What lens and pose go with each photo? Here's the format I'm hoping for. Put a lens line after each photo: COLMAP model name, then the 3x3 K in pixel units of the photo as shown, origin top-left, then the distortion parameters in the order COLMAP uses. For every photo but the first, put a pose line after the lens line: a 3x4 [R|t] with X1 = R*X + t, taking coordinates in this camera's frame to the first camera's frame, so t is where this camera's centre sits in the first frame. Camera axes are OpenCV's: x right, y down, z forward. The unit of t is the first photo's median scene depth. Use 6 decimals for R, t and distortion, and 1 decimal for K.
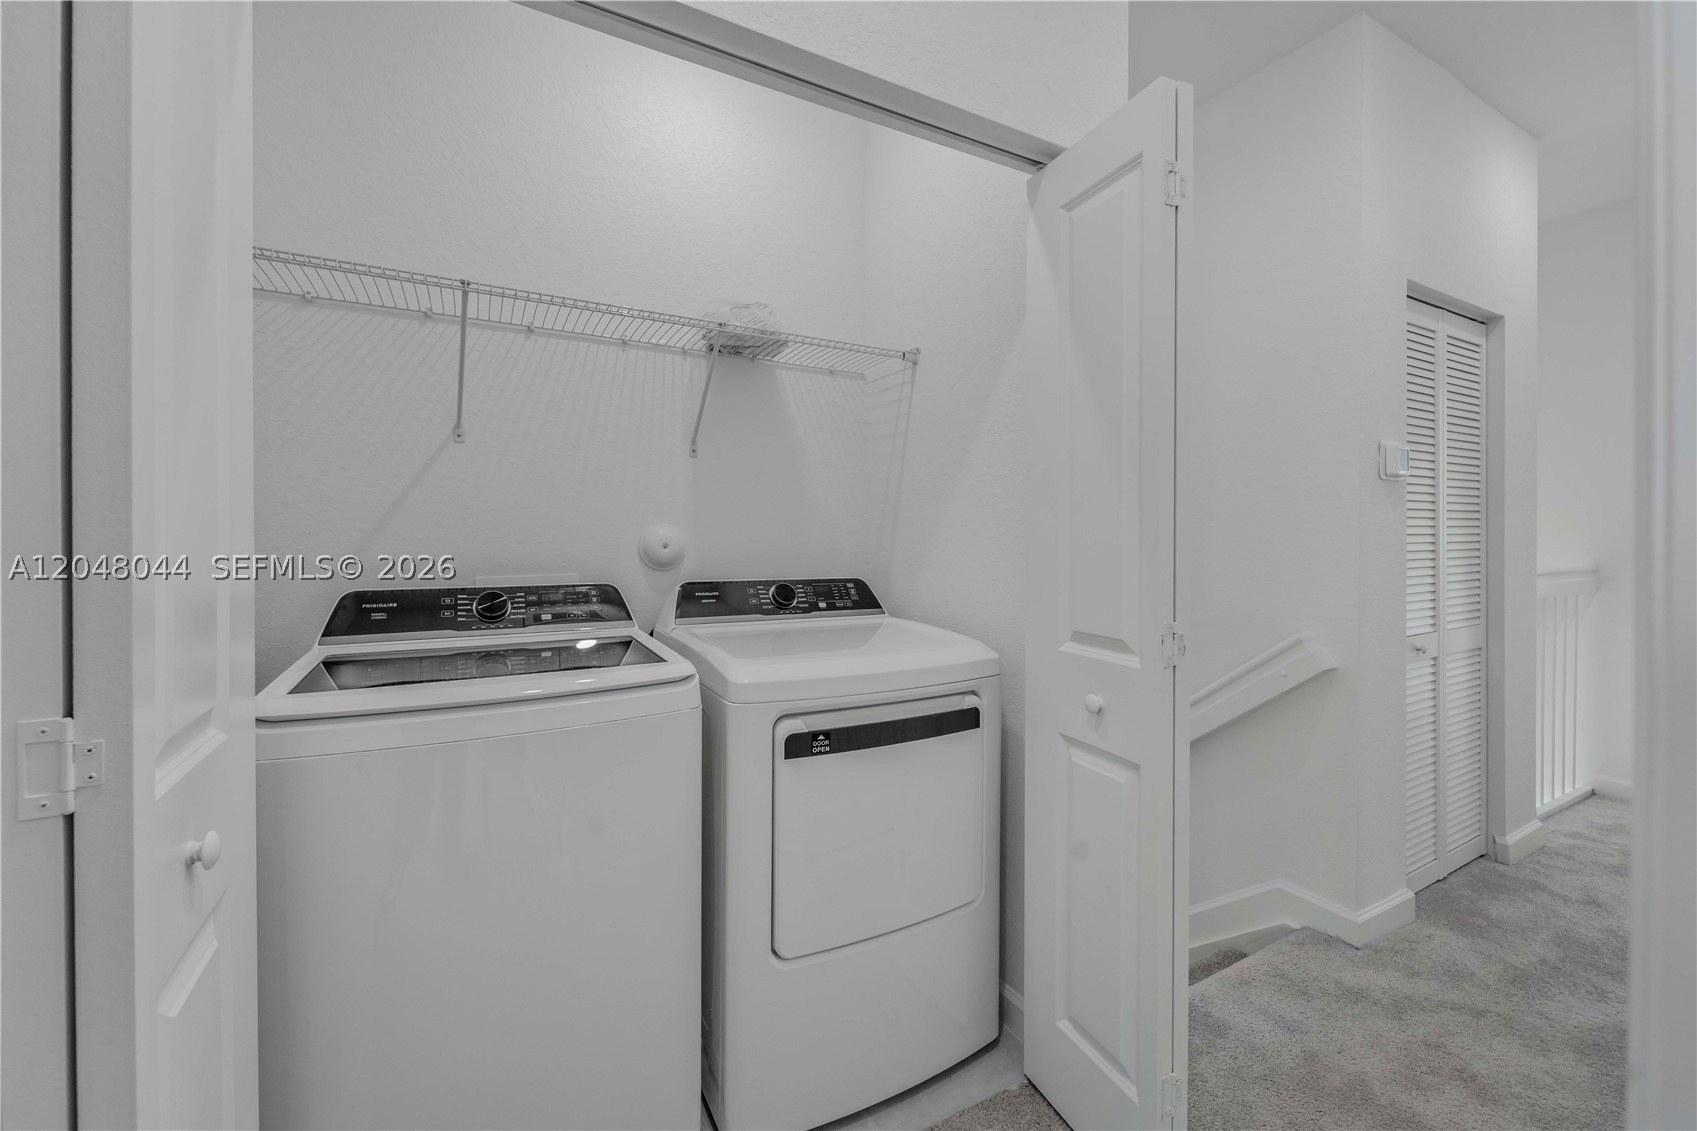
lens RADIAL K [[678.3, 0, 845.3], [0, 678.3, 549.1], [0, 0, 1]] dist [-0.001510, -0.001248]
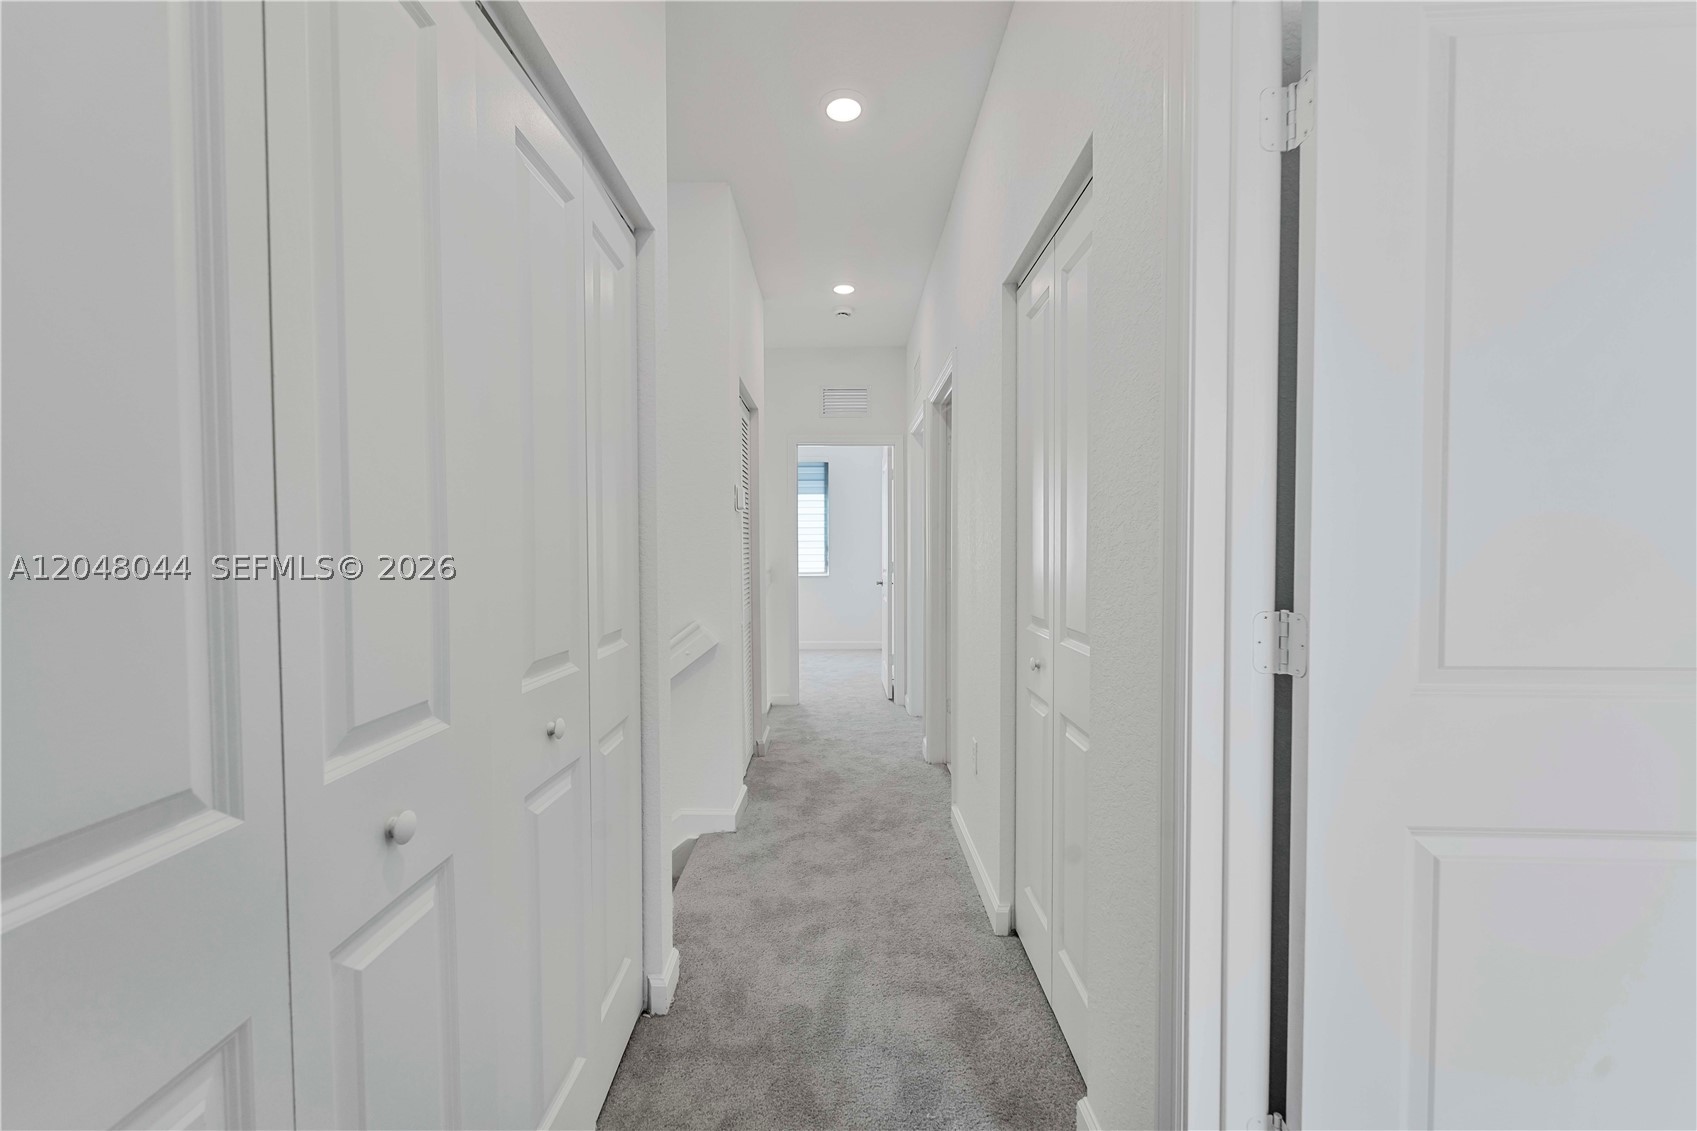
lens RADIAL K [[678.3, 0, 842.0], [0, 678.3, 568.5], [0, 0, 1]] dist [-0.001510, -0.001248]
pose [[0.464714, -0.021353, 0.885204, -0.434224], [0.009715, 0.999772, 0.019016, -0.005319], [-0.885408, -0.000237, 0.464815, 0.118931]]
